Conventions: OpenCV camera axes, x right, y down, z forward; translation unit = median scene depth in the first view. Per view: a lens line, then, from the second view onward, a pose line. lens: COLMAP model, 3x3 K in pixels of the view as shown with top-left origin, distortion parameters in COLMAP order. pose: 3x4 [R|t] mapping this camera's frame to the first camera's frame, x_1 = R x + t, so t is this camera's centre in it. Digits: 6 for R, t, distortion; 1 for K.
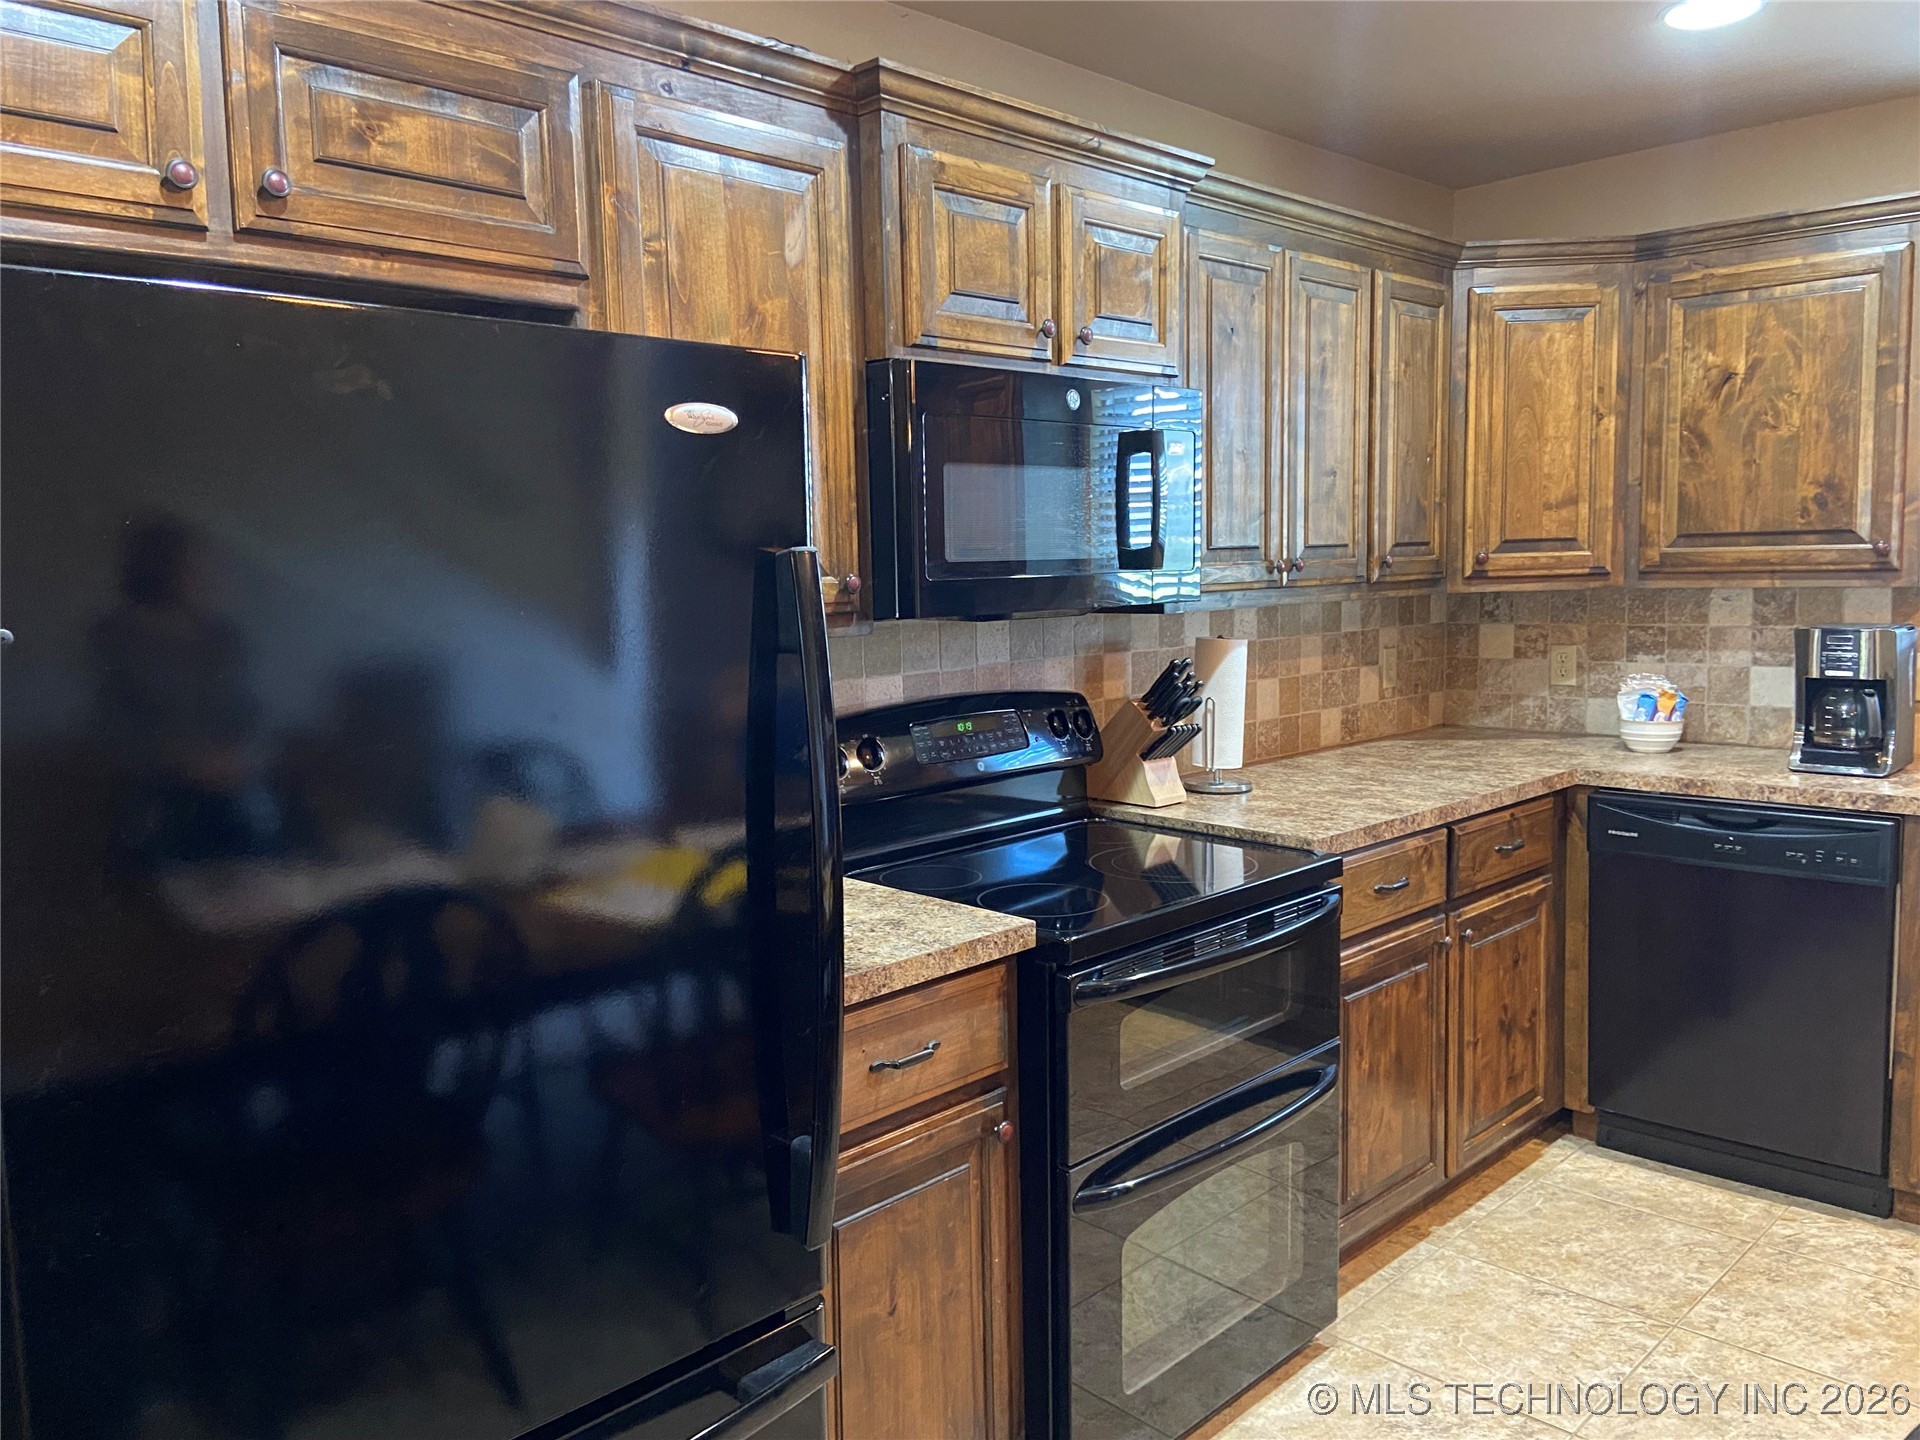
lens RADIAL K [[1510.2, 0, 958.3], [0, 1510.2, 691.2], [0, 0, 1]] dist [0.025835, -0.000510]
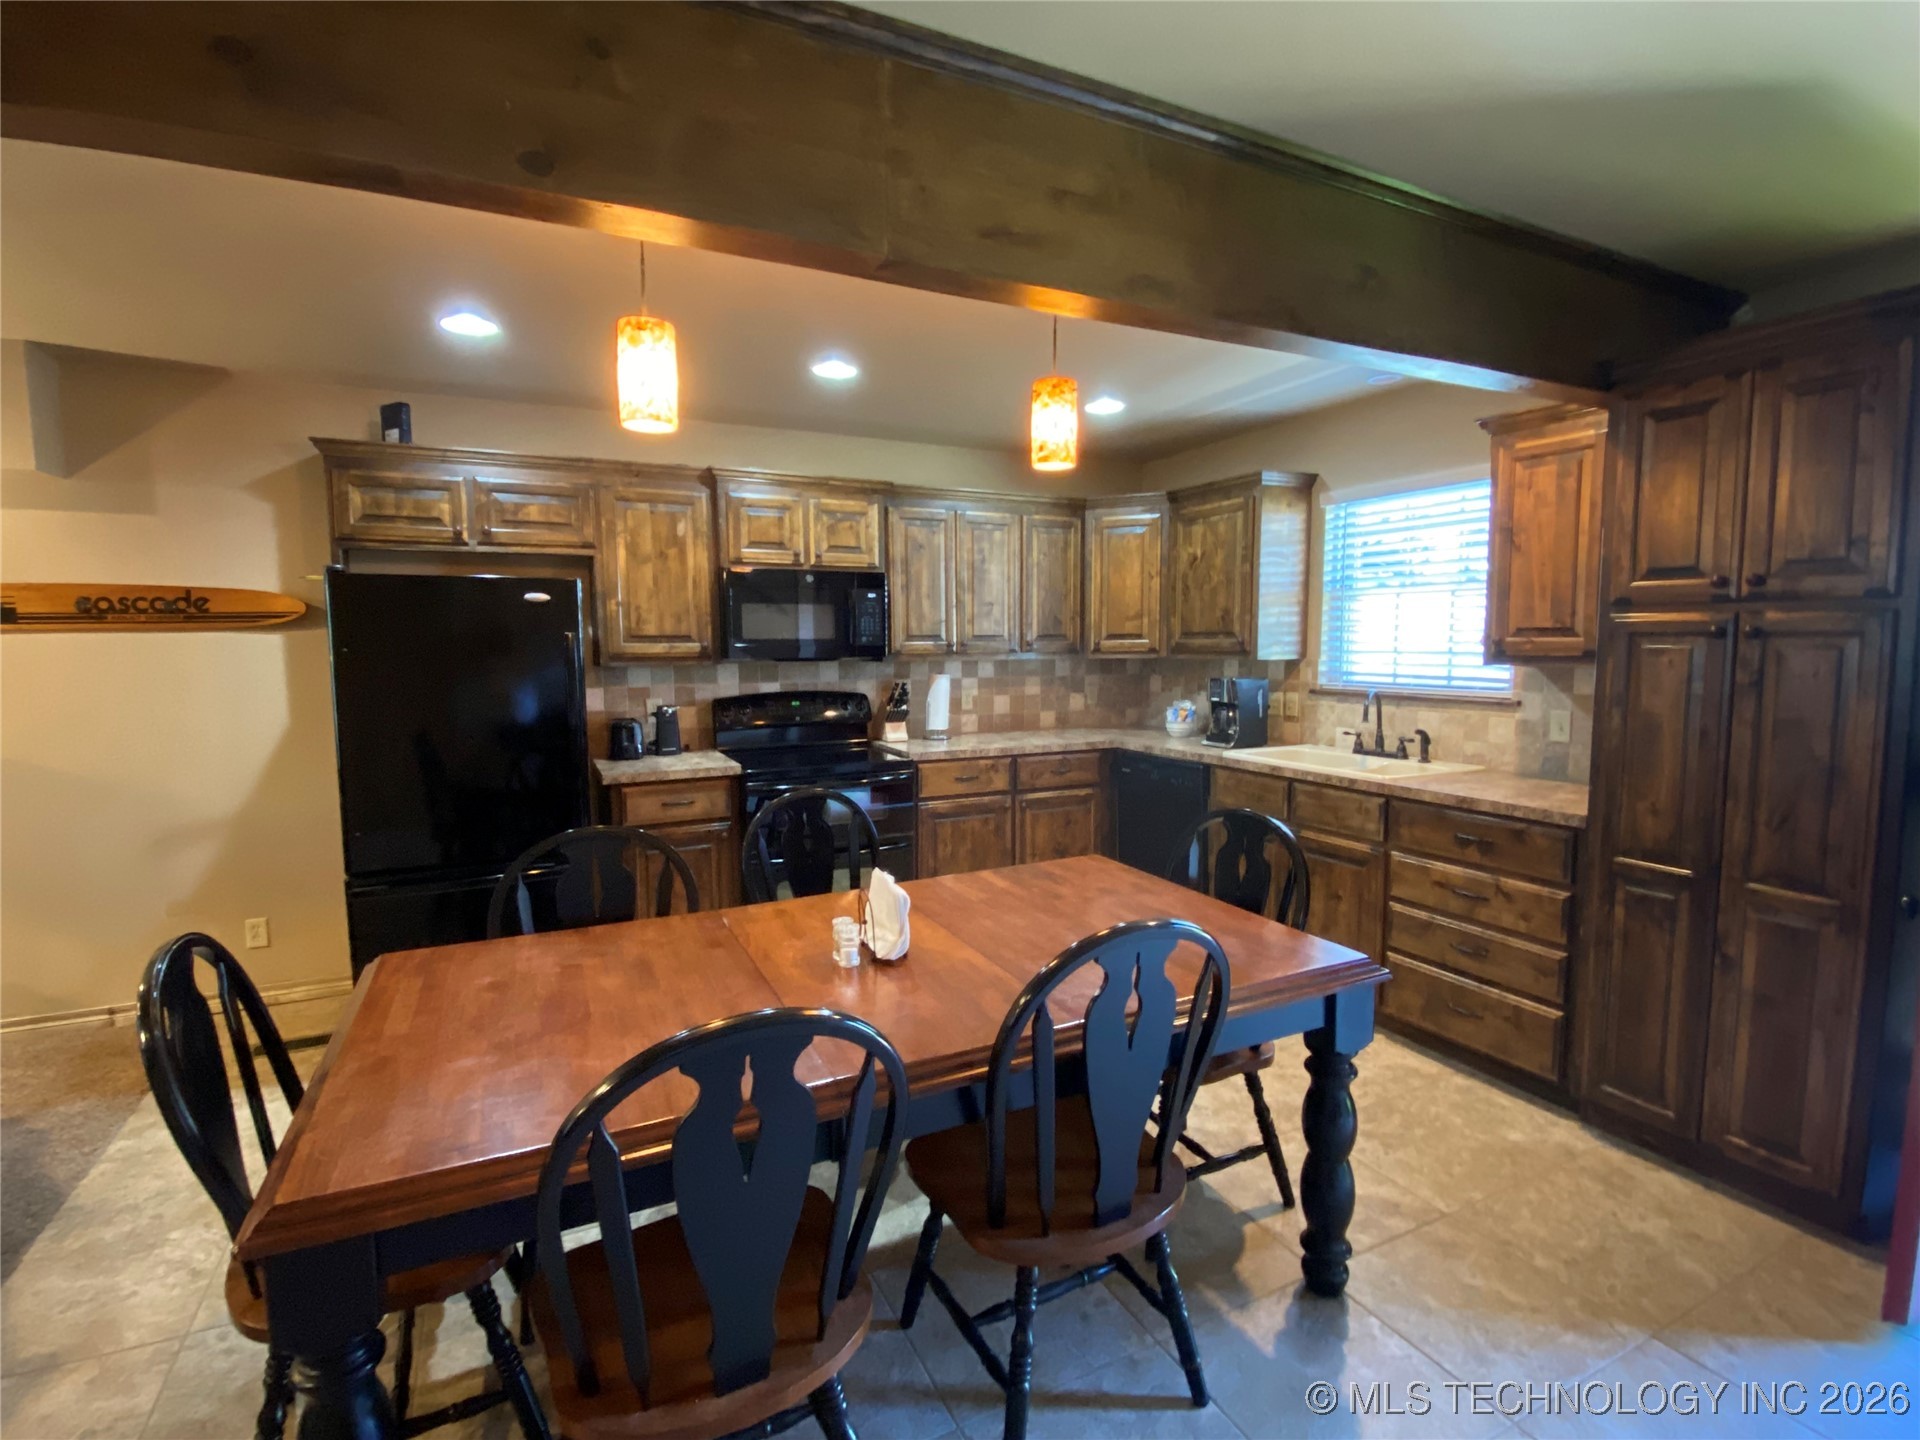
lens RADIAL K [[908.2, 0, 960.0], [0, 908.2, 720.0], [0, 0, 1]] dist [0.000073, -0.000005]
pose [[0.938696, 0.046523, -0.341591, 0.663488], [-0.045955, 0.998896, 0.009760, 0.020570], [0.341668, 0.006536, 0.939798, -0.306212]]
